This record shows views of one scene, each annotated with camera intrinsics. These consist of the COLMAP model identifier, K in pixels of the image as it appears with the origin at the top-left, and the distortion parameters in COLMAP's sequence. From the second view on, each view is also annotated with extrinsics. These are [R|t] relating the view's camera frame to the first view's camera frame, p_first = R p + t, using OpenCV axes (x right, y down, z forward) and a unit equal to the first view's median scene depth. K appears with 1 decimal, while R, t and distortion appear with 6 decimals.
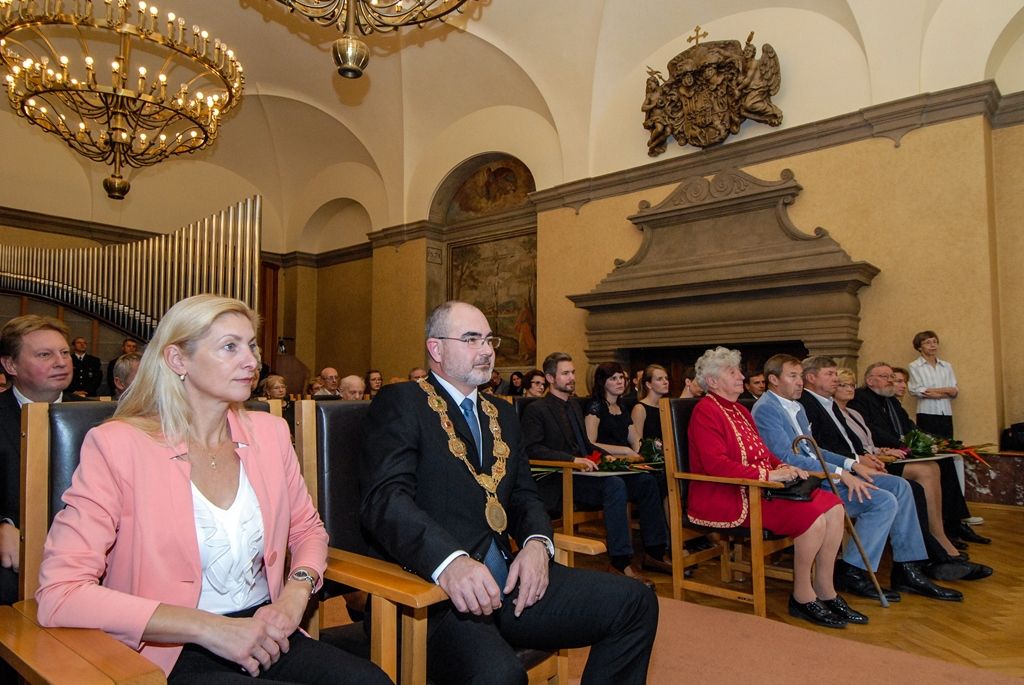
lens RADIAL K [[690.1, 0, 513.0], [0, 690.1, 343.9], [0, 0, 1]] dist [0.049501, -0.039404]
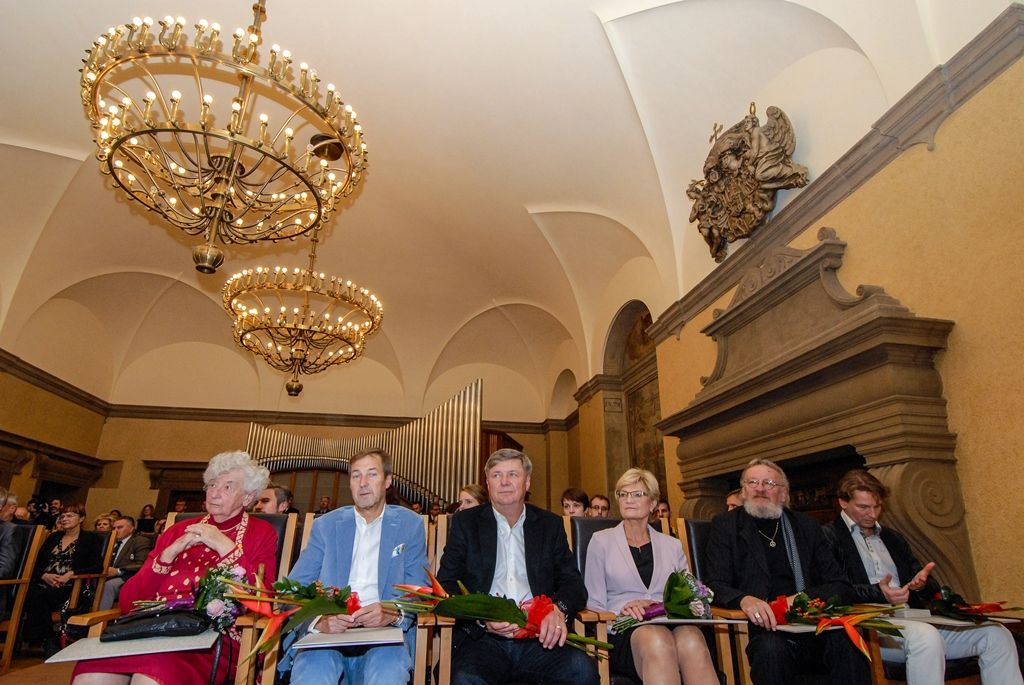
lens RADIAL K [[568.8, 0, 518.2], [0, 568.8, 342.5], [0, 0, 1]] dist [0.003814, -0.005637]
pose [[0.791808, -0.209204, -0.573824, 0.414912], [0.044822, 0.956879, -0.287009, 0.038277], [0.609124, 0.201536, 0.767041, 0.287428]]
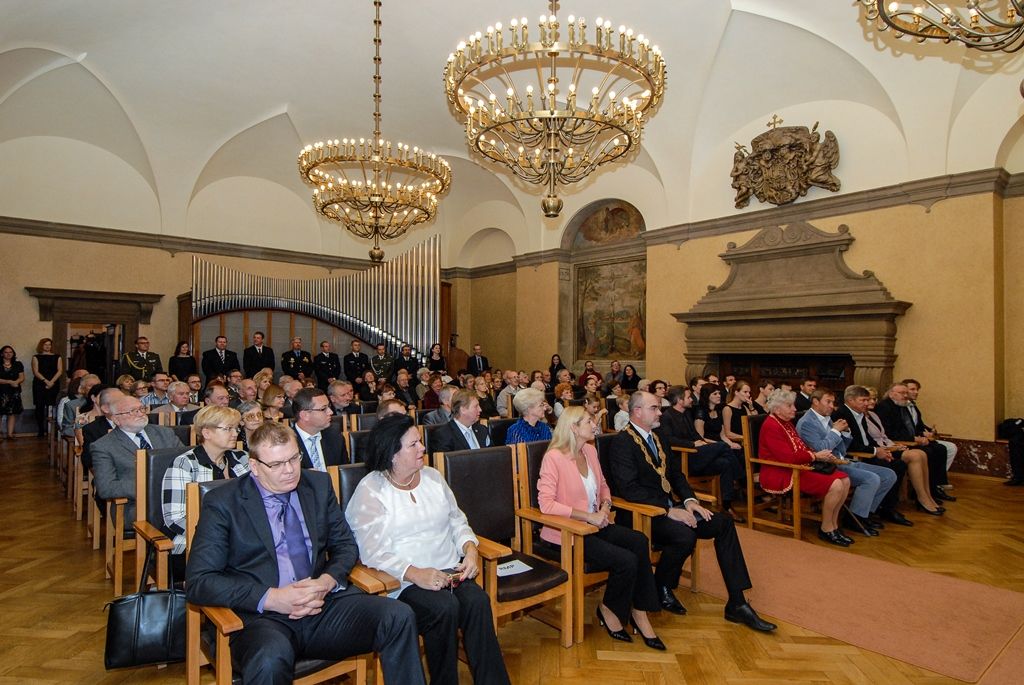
lens RADIAL K [[616.9, 0, 508.1], [0, 616.9, 343.9], [0, 0, 1]] dist [0.031708, -0.034602]
pose [[0.988235, 0.002028, -0.152930, -0.054898], [0.005949, 0.998646, 0.051684, -0.077927], [0.152828, -0.051986, 0.986885, -0.261754]]
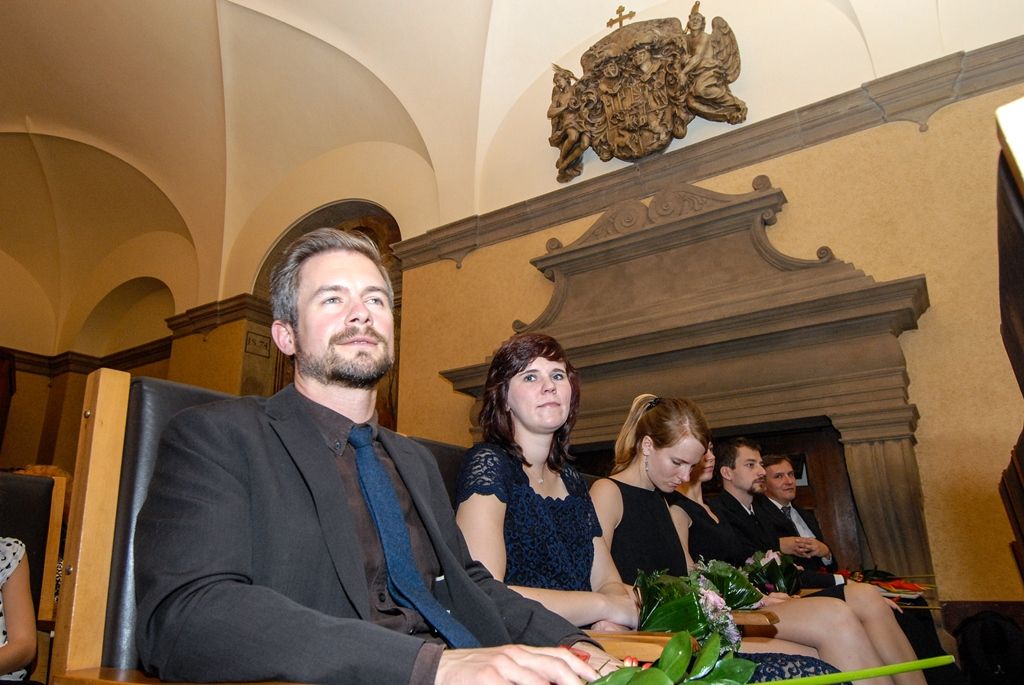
lens RADIAL K [[690.1, 0, 515.1], [0, 690.1, 341.4], [0, 0, 1]] dist [0.049501, -0.039404]
pose [[0.986544, 0.027395, 0.161184, 0.043370], [0.012571, 0.970233, -0.241847, 0.062114], [-0.163011, 0.240619, 0.956833, 0.378979]]
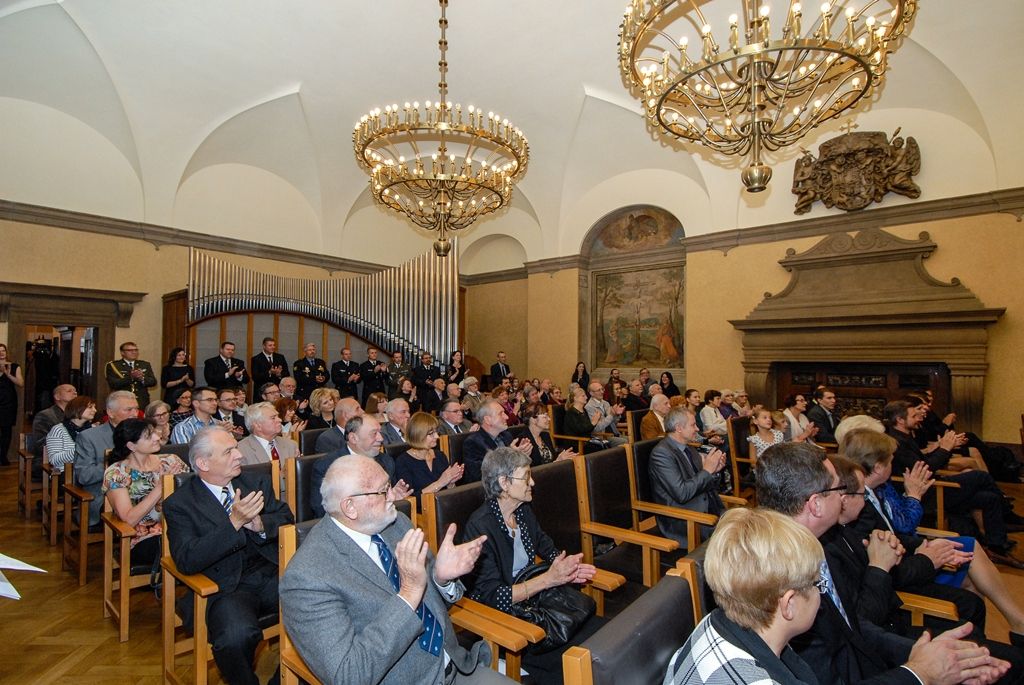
lens RADIAL K [[538.9, 0, 506.0], [0, 538.9, 345.6], [0, 0, 1]] dist [0.029702, -0.037636]
pose [[0.999978, 0.003717, 0.005438, -0.366979], [-0.003934, 0.999172, 0.040487, -0.064650], [-0.005283, -0.040507, 0.999165, -0.032123]]
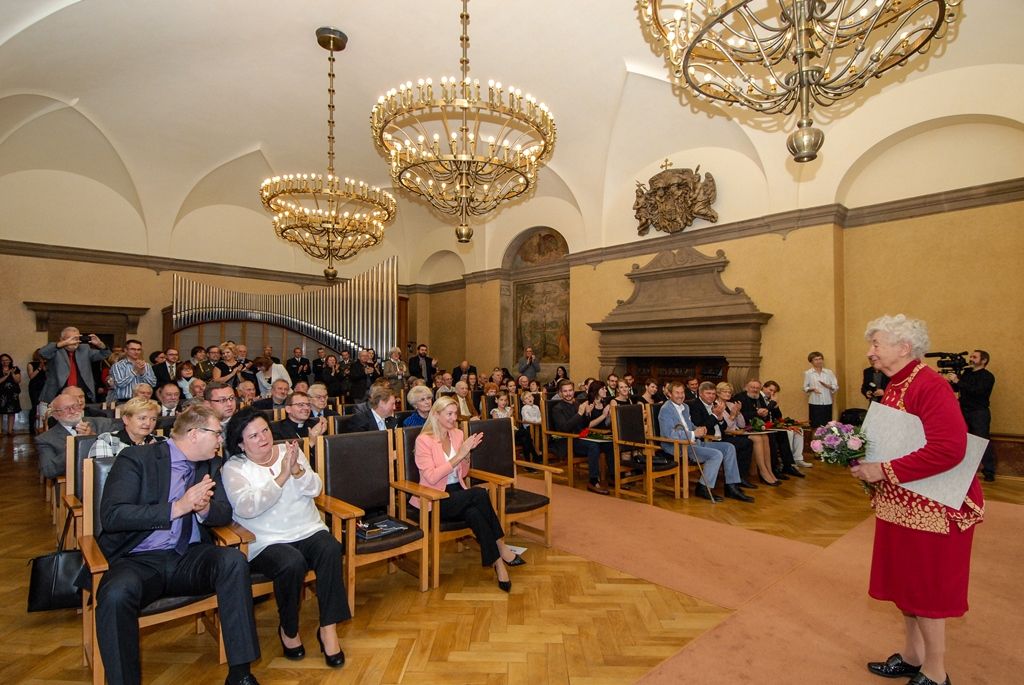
lens RADIAL K [[538.9, 0, 511.4], [0, 538.9, 344.7], [0, 0, 1]] dist [0.029702, -0.037636]
pose [[0.994742, -0.004163, -0.102329, 0.032433], [0.008341, 0.999147, 0.040434, -0.075397], [0.102073, -0.041075, 0.993928, -0.284300]]
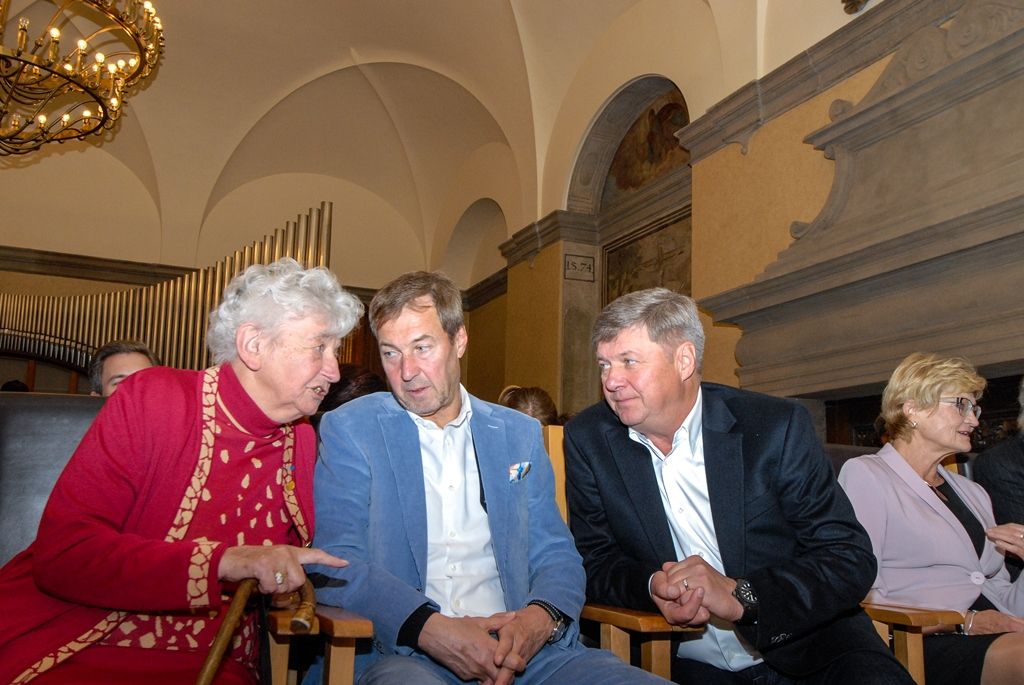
lens RADIAL K [[1016.9, 0, 519.1], [0, 1016.9, 353.0], [0, 0, 1]] dist [0.041118, 0.000000]
pose [[0.900658, -0.052625, -0.431331, 0.300078], [0.010548, 0.994995, -0.099371, 0.046191], [0.434401, 0.084950, 0.896705, 0.263090]]
